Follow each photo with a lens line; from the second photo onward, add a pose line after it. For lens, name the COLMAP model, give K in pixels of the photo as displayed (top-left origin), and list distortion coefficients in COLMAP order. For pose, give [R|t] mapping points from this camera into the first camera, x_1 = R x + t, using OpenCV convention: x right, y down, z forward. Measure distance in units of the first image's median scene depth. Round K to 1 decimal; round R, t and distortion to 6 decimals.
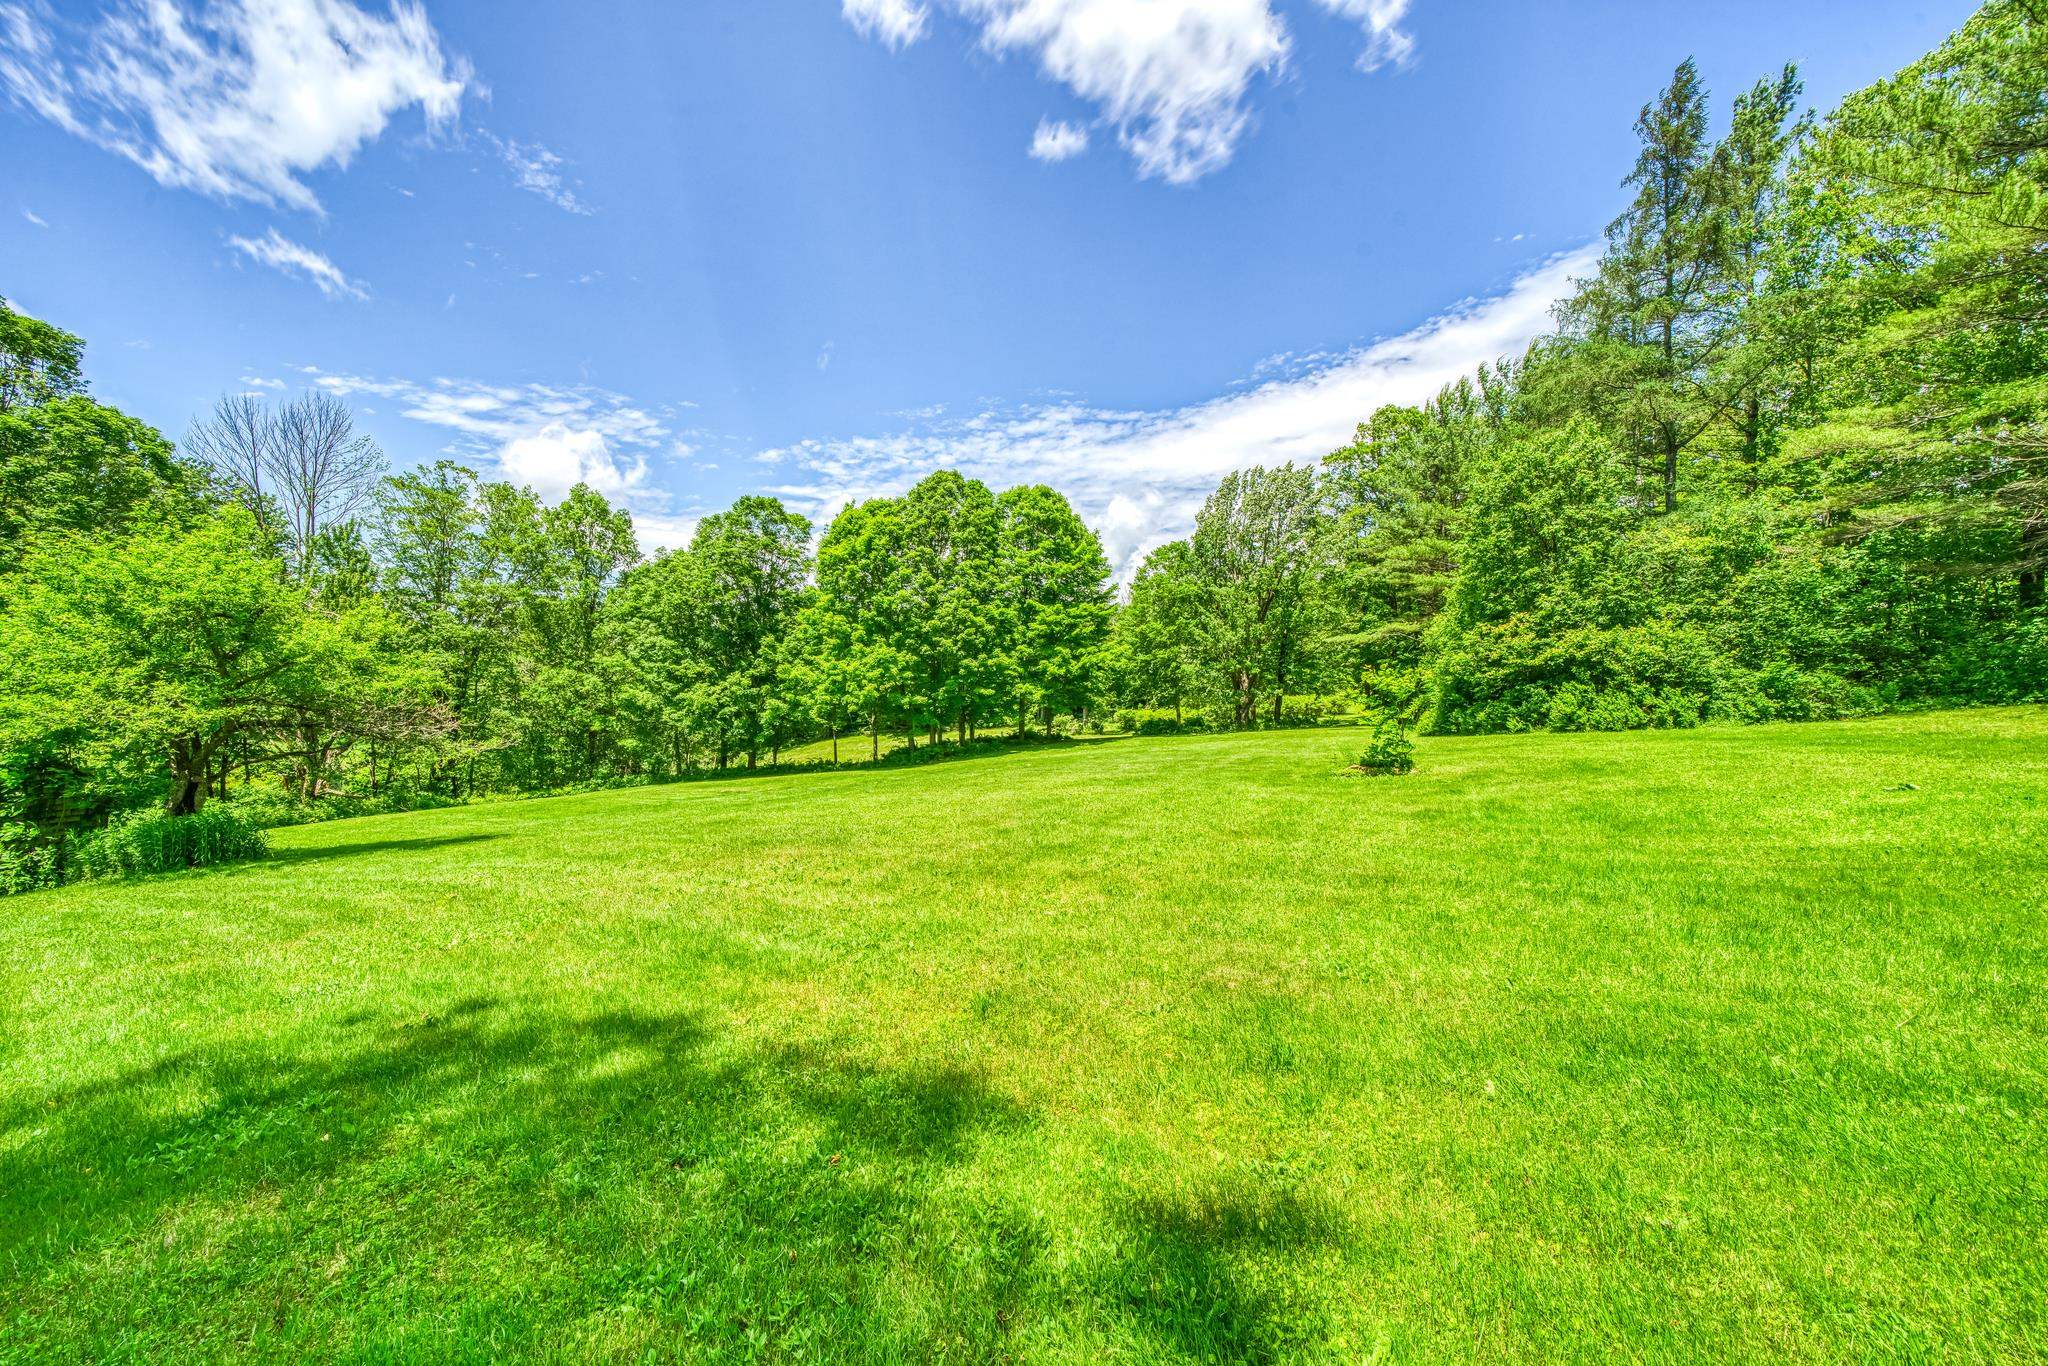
lens RADIAL K [[676.5, 0, 1018.2], [0, 676.5, 698.1], [0, 0, 1]] dist [-0.007714, 0.000216]
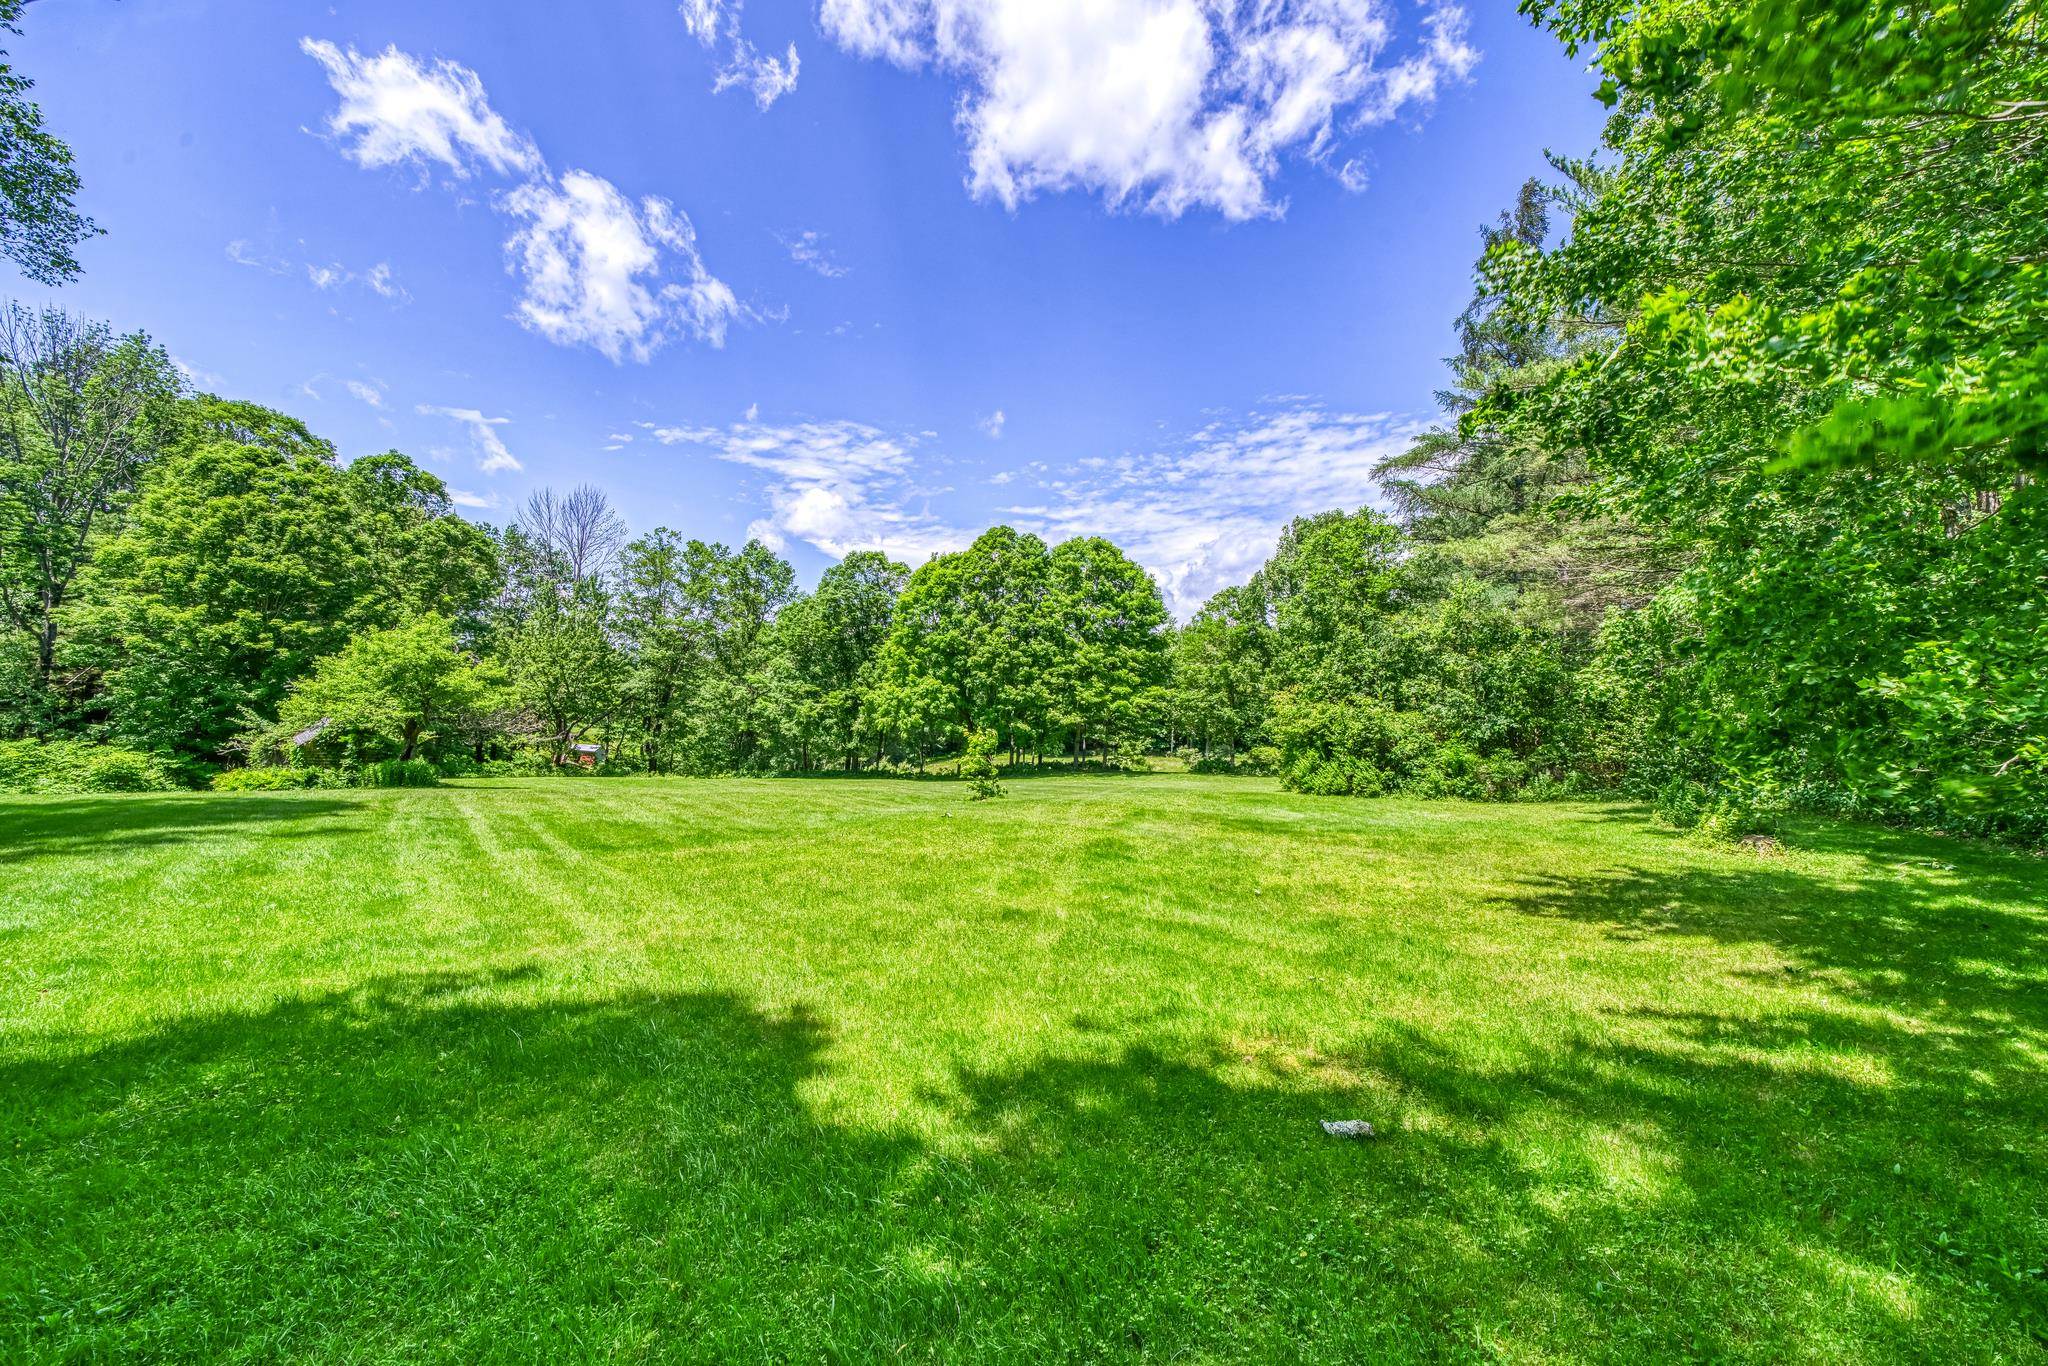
lens RADIAL K [[713.5, 0, 1025.6], [0, 713.5, 712.7], [0, 0, 1]] dist [-0.000362, 0.000081]
pose [[0.947015, 0.060338, -0.315472, 0.295270], [-0.063653, 0.997972, -0.000203, -0.021692], [0.314820, 0.020273, 0.948935, -0.121145]]
